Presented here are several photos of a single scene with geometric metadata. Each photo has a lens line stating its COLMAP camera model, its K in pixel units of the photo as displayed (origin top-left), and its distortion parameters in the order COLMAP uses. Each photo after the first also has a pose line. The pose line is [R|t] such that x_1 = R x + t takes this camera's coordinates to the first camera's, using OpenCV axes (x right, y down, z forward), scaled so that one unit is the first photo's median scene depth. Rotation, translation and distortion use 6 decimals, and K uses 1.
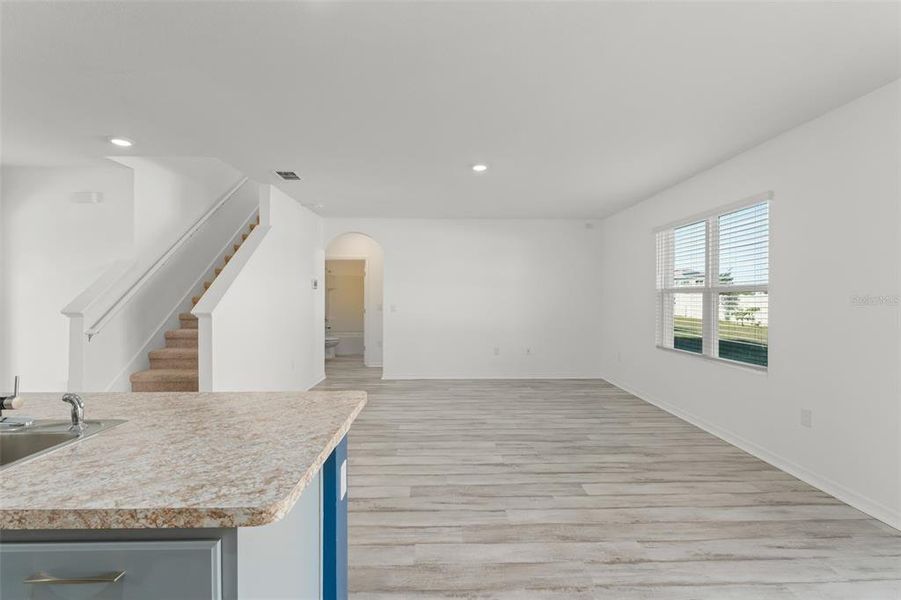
lens RADIAL K [[355.9, 0, 449.0], [0, 355.9, 302.5], [0, 0, 1]] dist [0.000114, 0.000175]
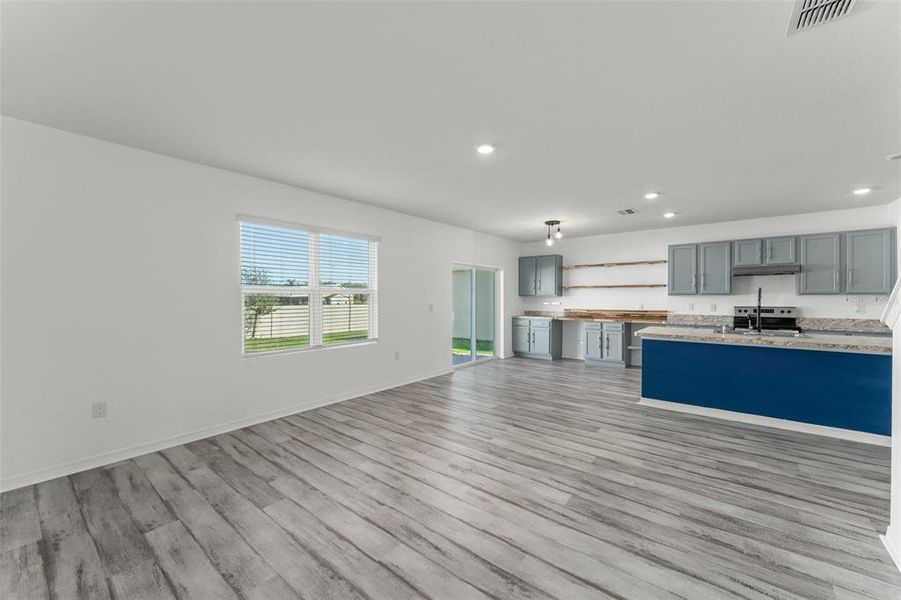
lens RADIAL K [[355.9, 0, 449.0], [0, 355.9, 302.5], [0, 0, 1]] dist [0.000114, 0.000175]
pose [[-0.743015, -0.007832, 0.669229, -0.470271], [0.013714, 0.999543, 0.026923, -0.025609], [-0.669134, 0.029182, -0.742568, 1.869581]]
